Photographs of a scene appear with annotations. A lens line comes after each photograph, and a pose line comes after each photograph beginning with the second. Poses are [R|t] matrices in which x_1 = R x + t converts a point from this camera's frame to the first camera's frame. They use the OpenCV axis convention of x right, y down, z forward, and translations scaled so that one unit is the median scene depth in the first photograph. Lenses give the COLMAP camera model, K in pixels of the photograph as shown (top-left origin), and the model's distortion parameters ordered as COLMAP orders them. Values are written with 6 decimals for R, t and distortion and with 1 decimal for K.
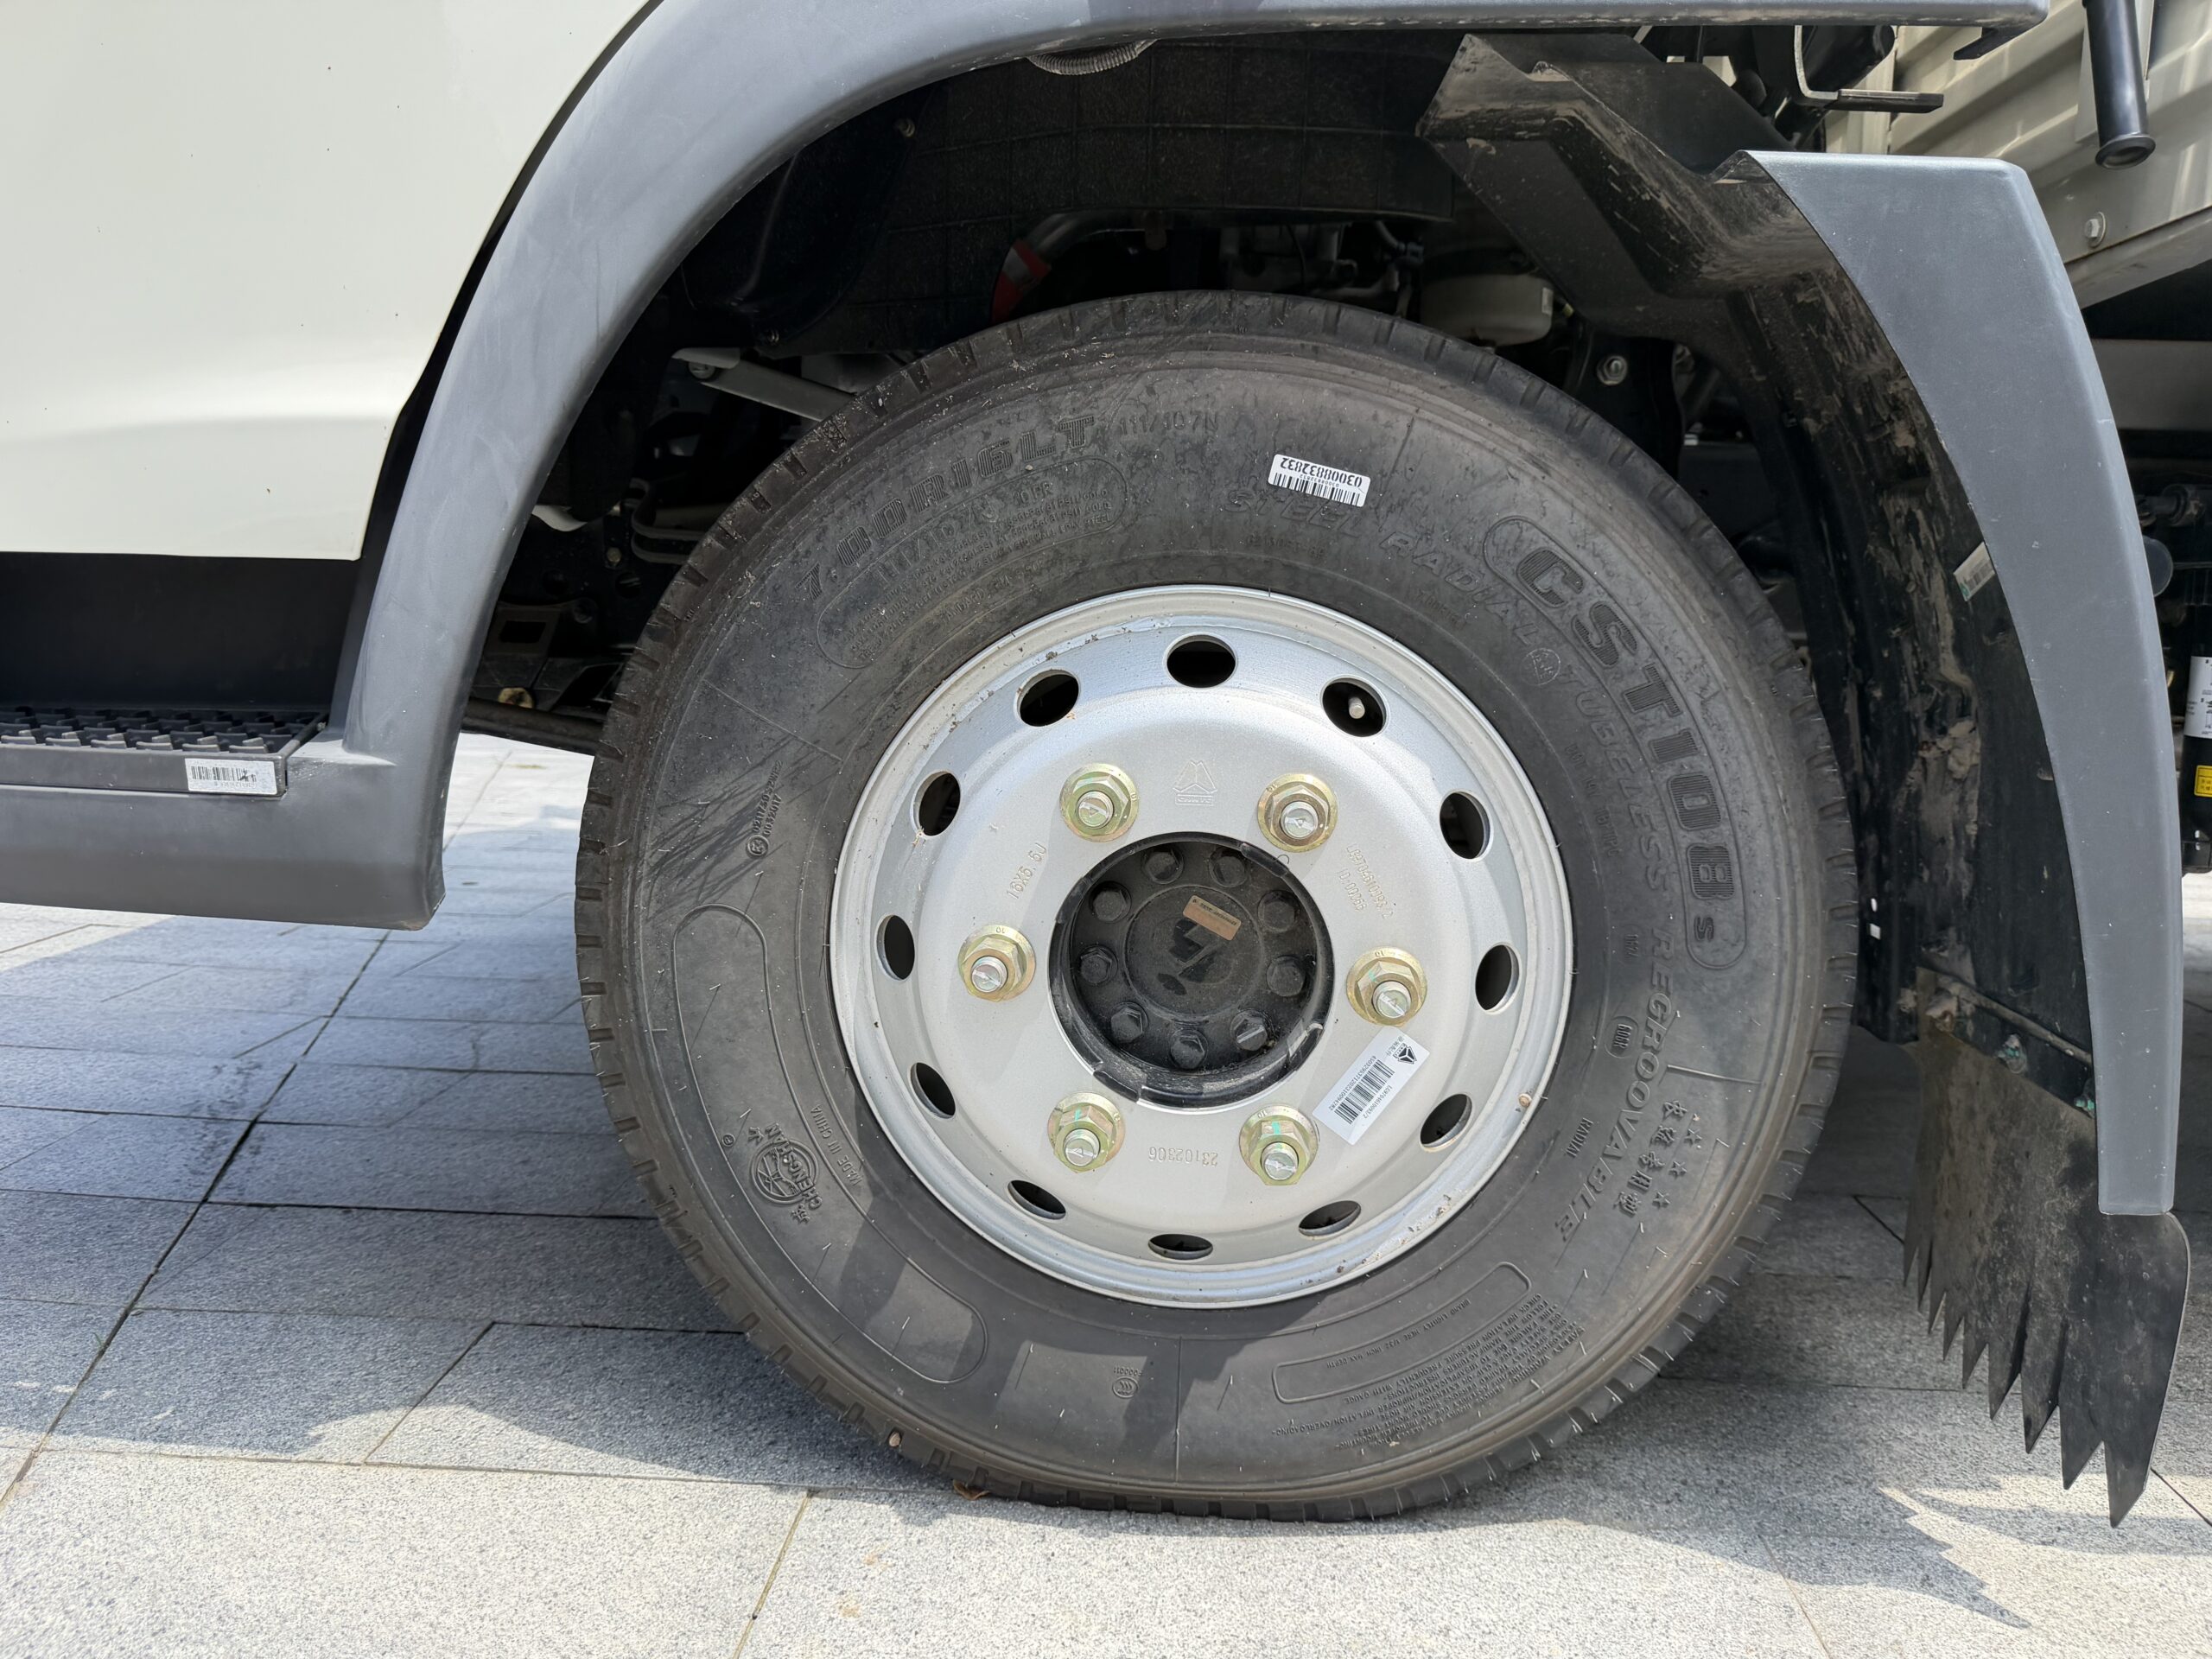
lens RADIAL K [[1530.4, 0, 1106.0], [0, 1530.4, 829.5], [0, 0, 1]] dist [0.024229, -0.001908]
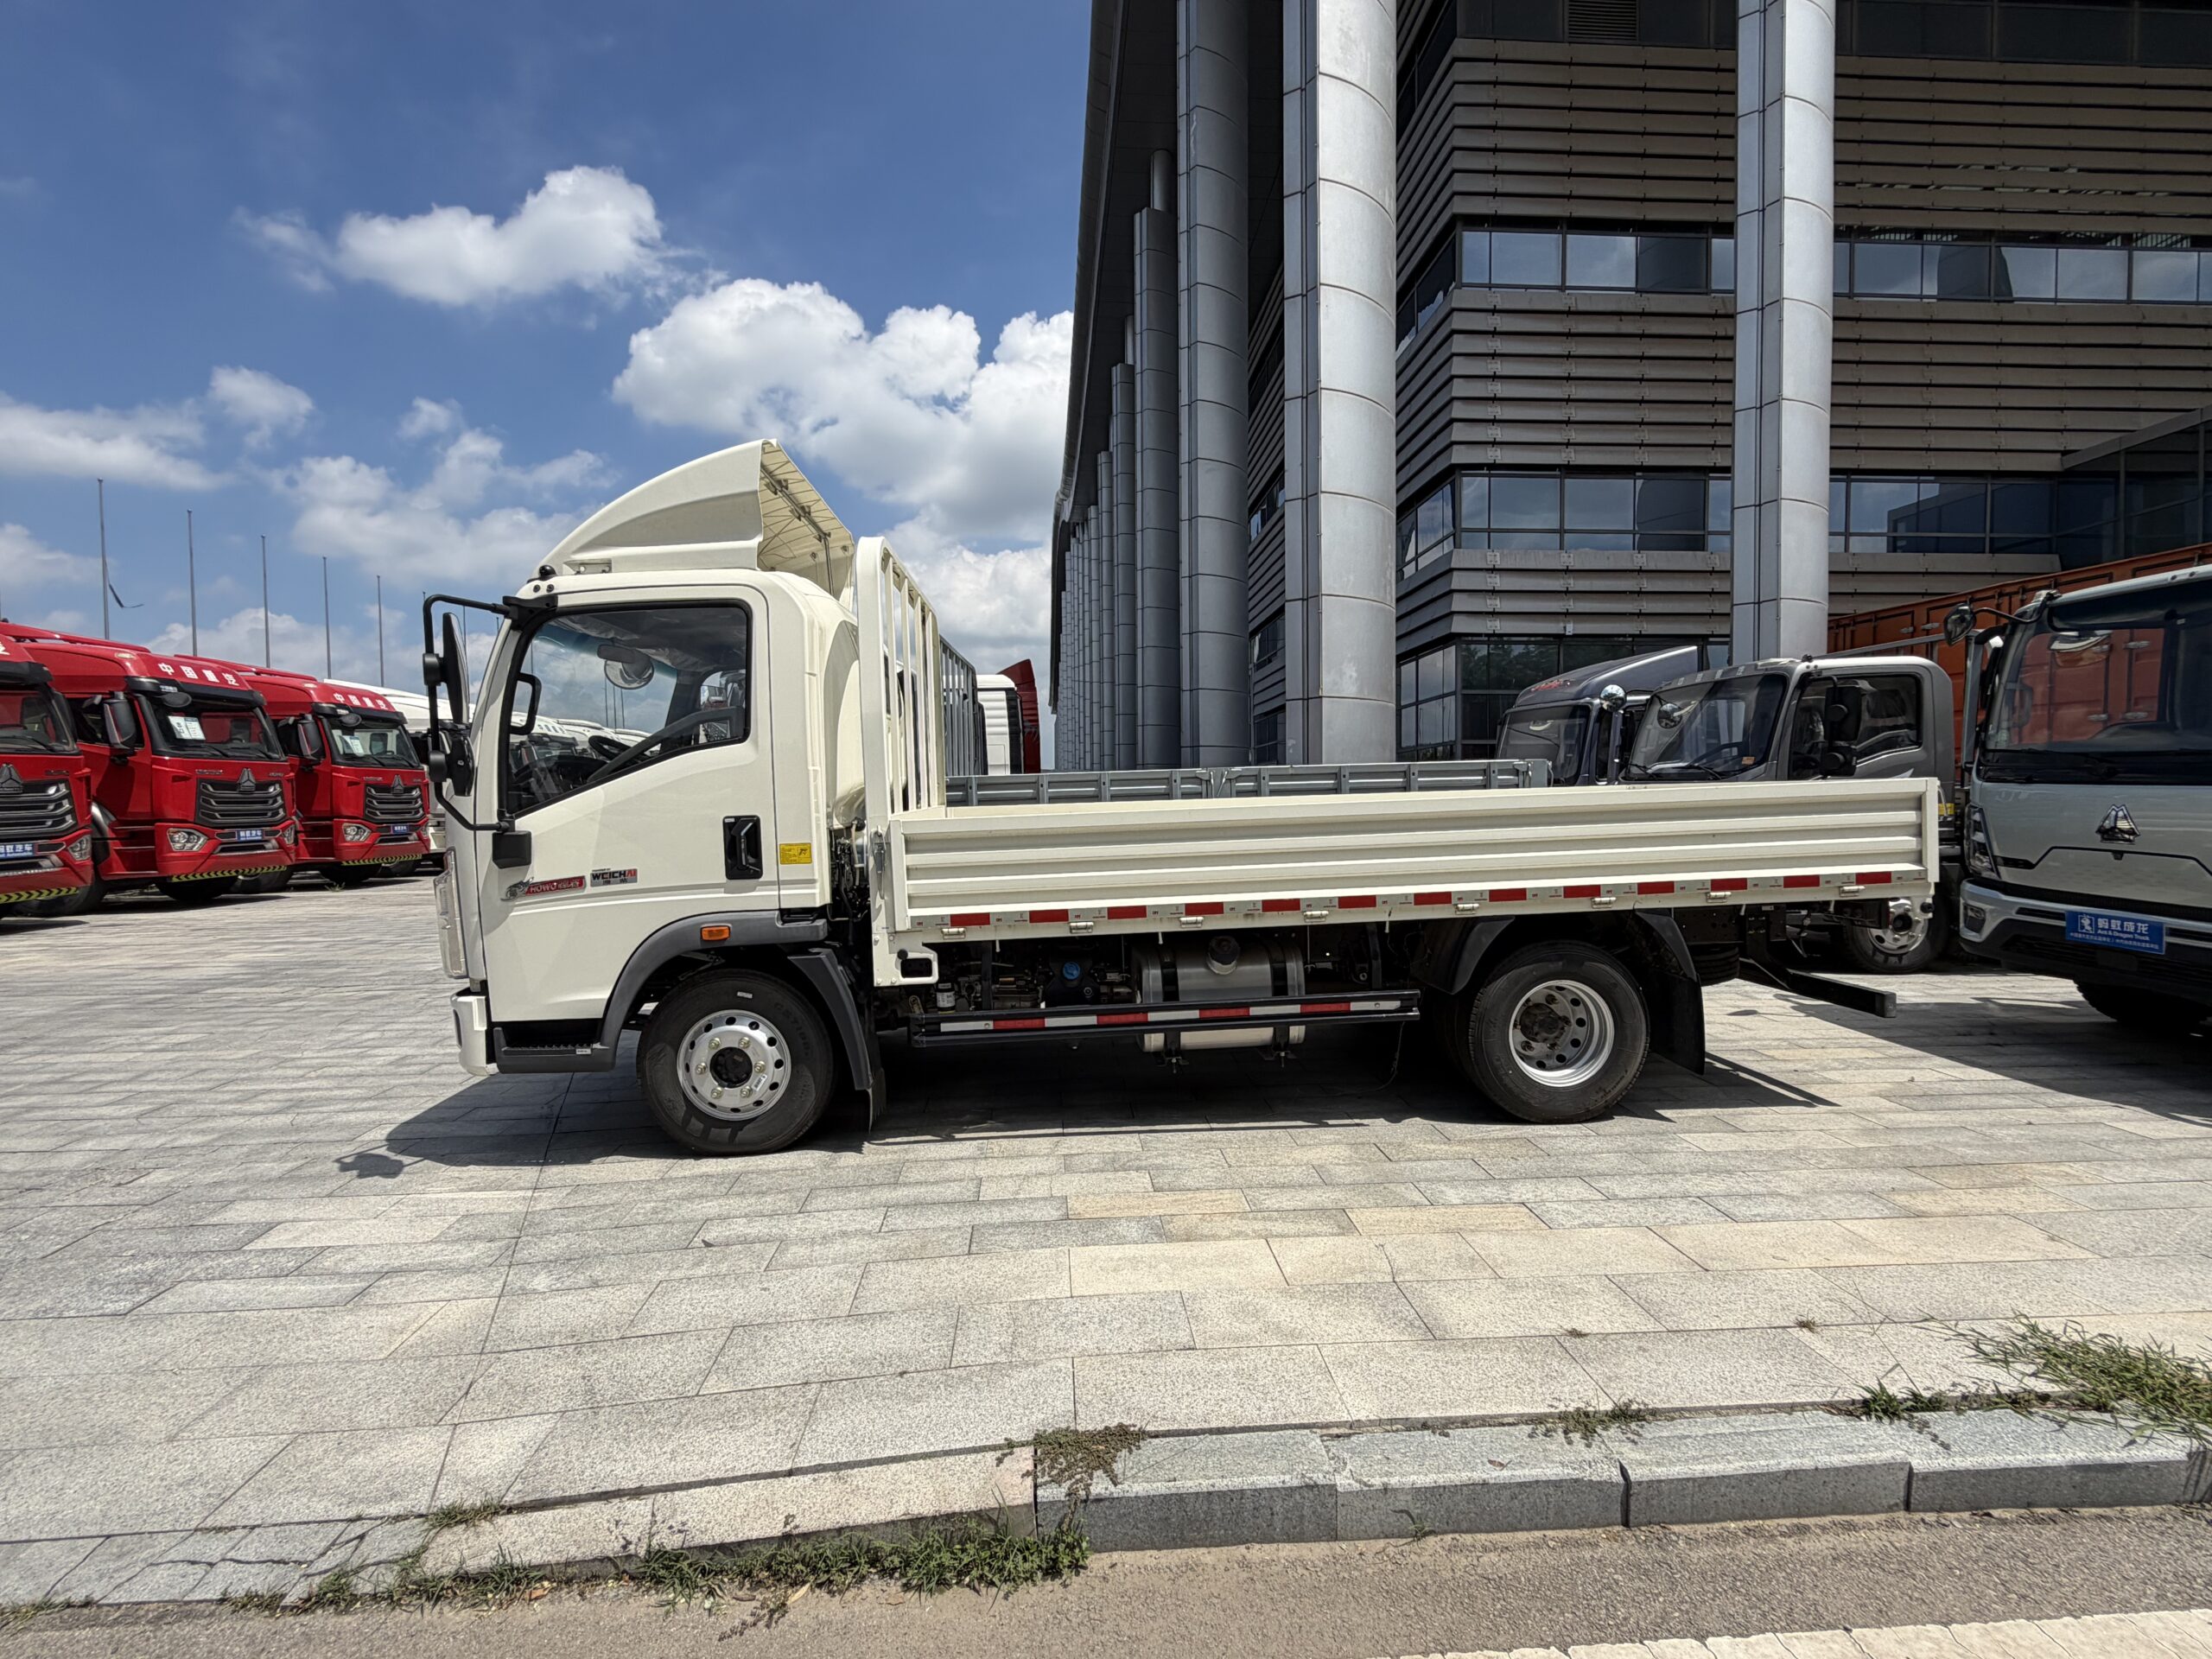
lens RADIAL K [[1052.2, 0, 1106.0], [0, 1052.2, 829.5], [0, 0, 1]] dist [-0.004078, 0.000746]
pose [[0.991791, -0.067105, 0.108847, 1.205571], [0.077608, 0.992417, -0.095319, -0.361017], [-0.101625, 0.102984, 0.989478, -3.690284]]
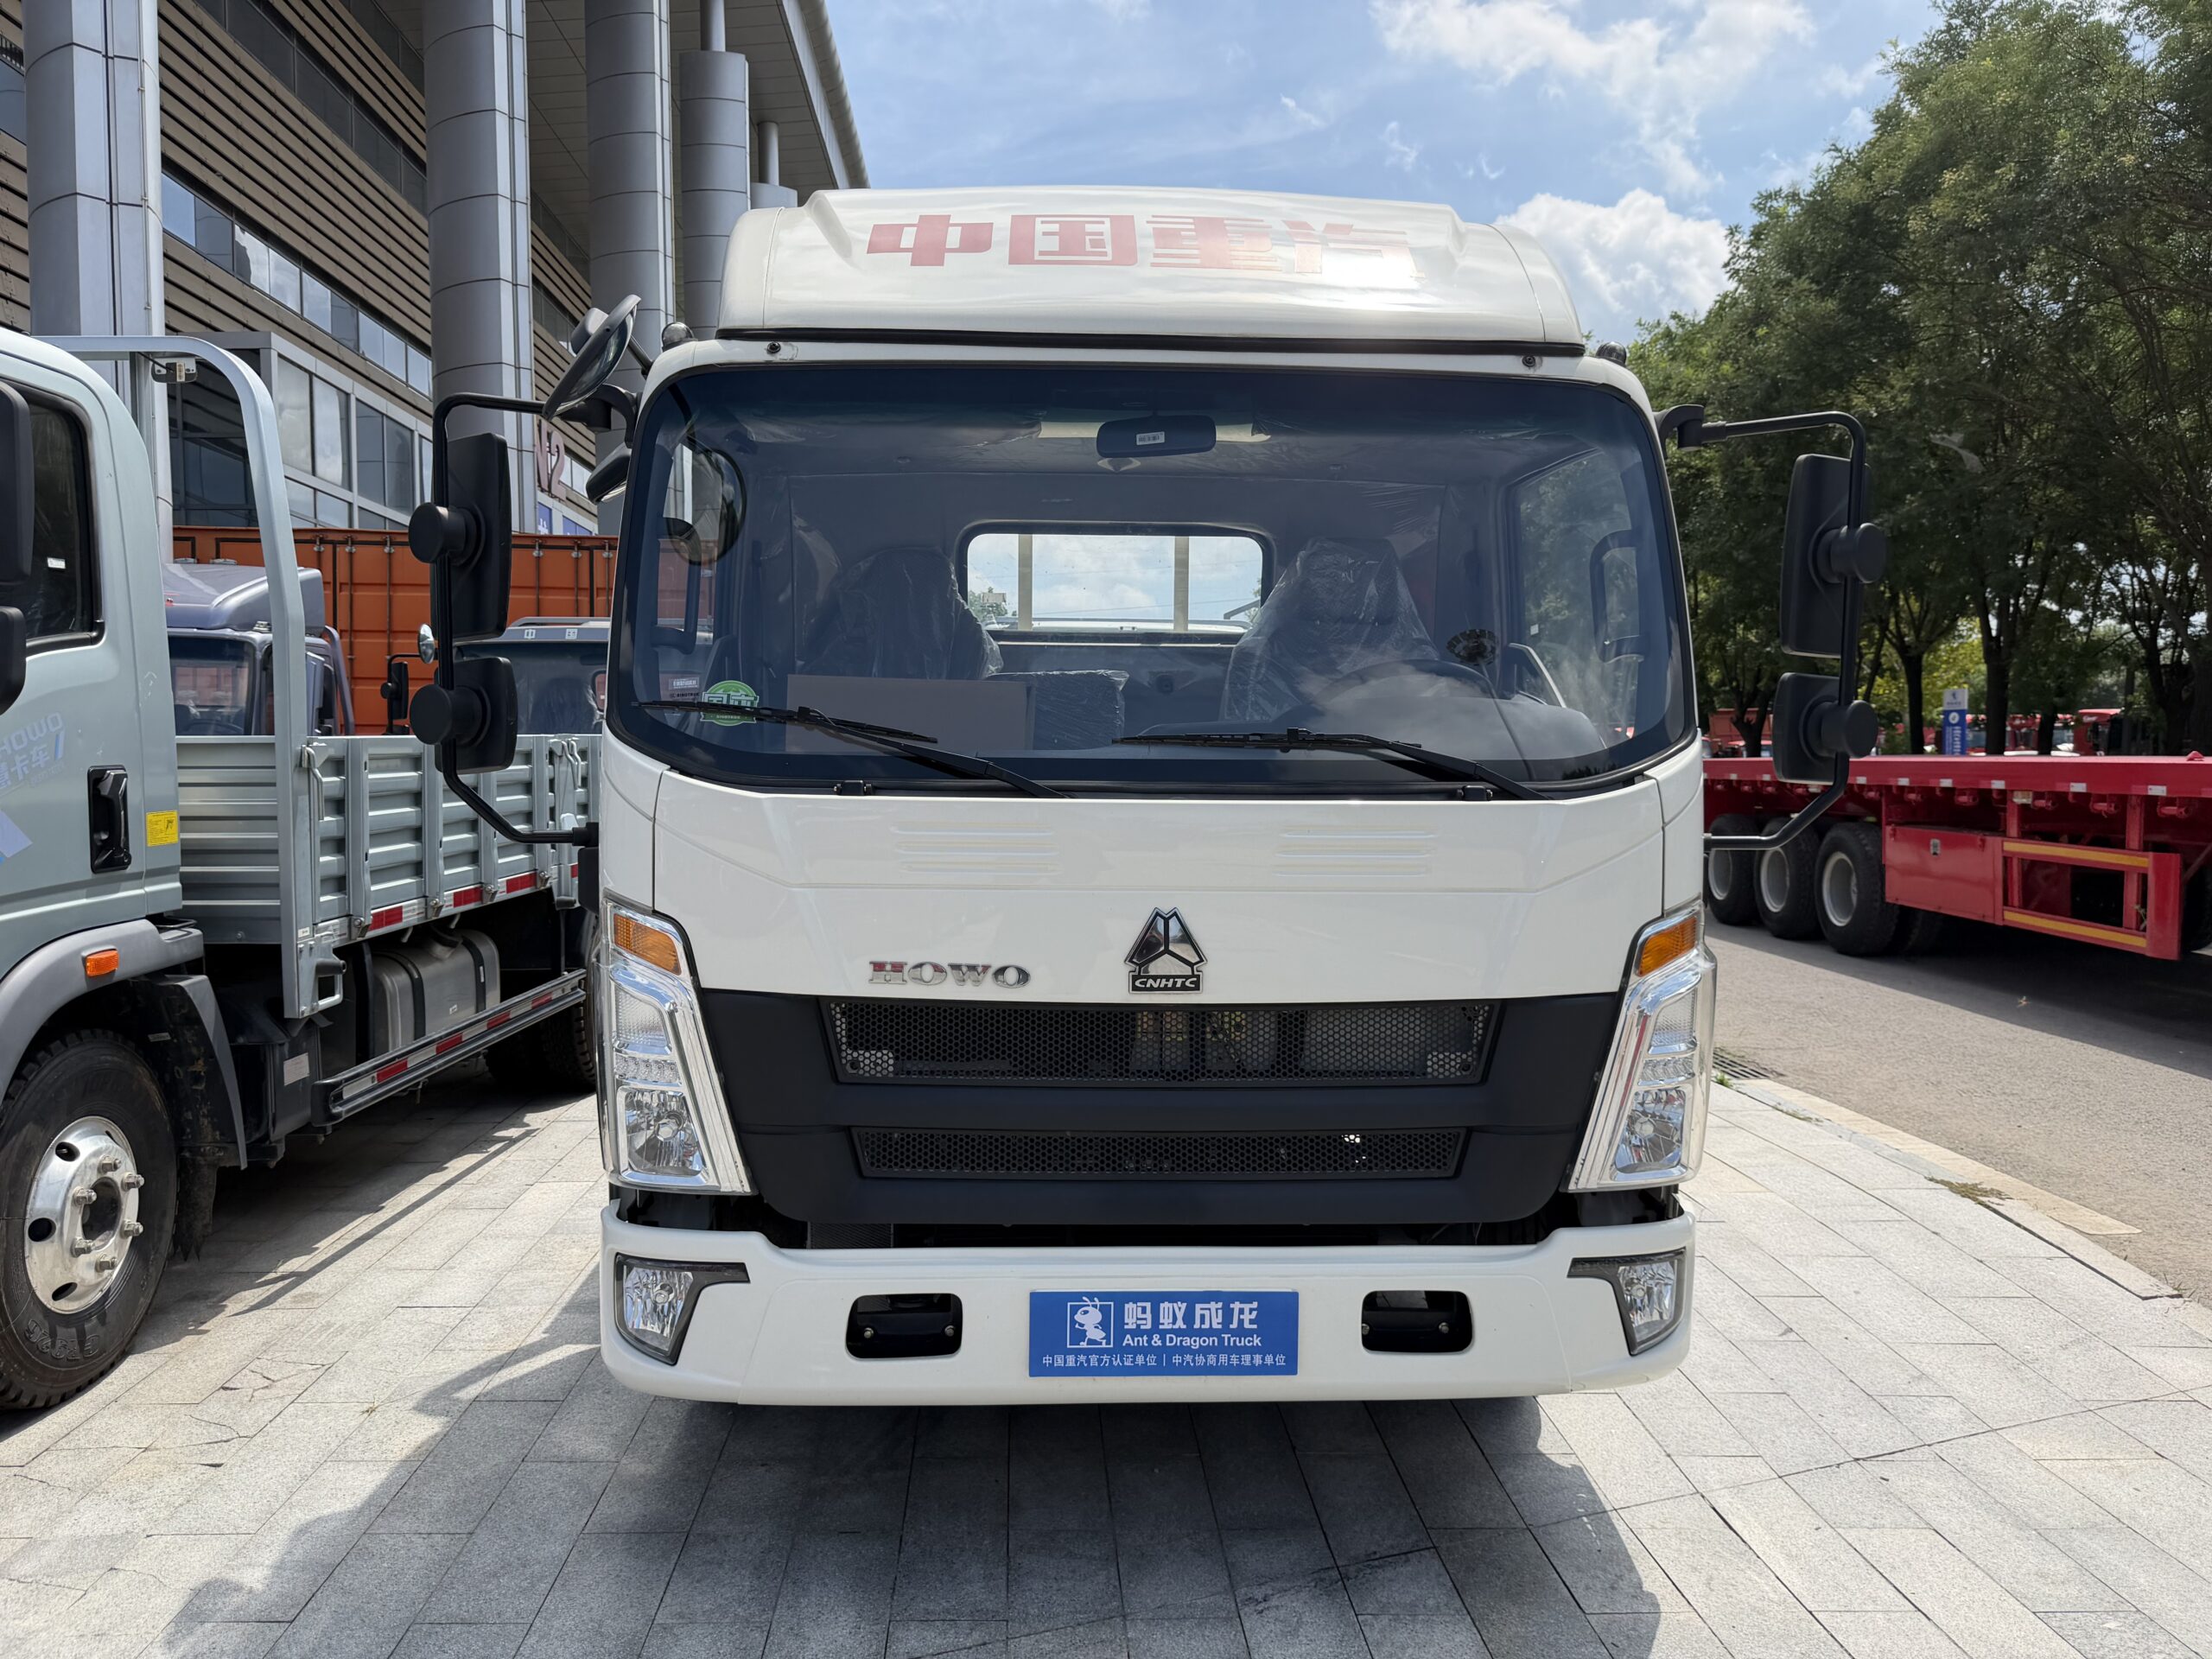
lens RADIAL K [[1530.4, 0, 1106.0], [0, 1530.4, 829.5], [0, 0, 1]] dist [0.024229, -0.001908]
pose [[-0.107120, -0.101917, 0.989009, -3.998849], [0.128194, 0.985013, 0.115391, -1.638970], [-0.985947, 0.139146, -0.092449, 2.389124]]
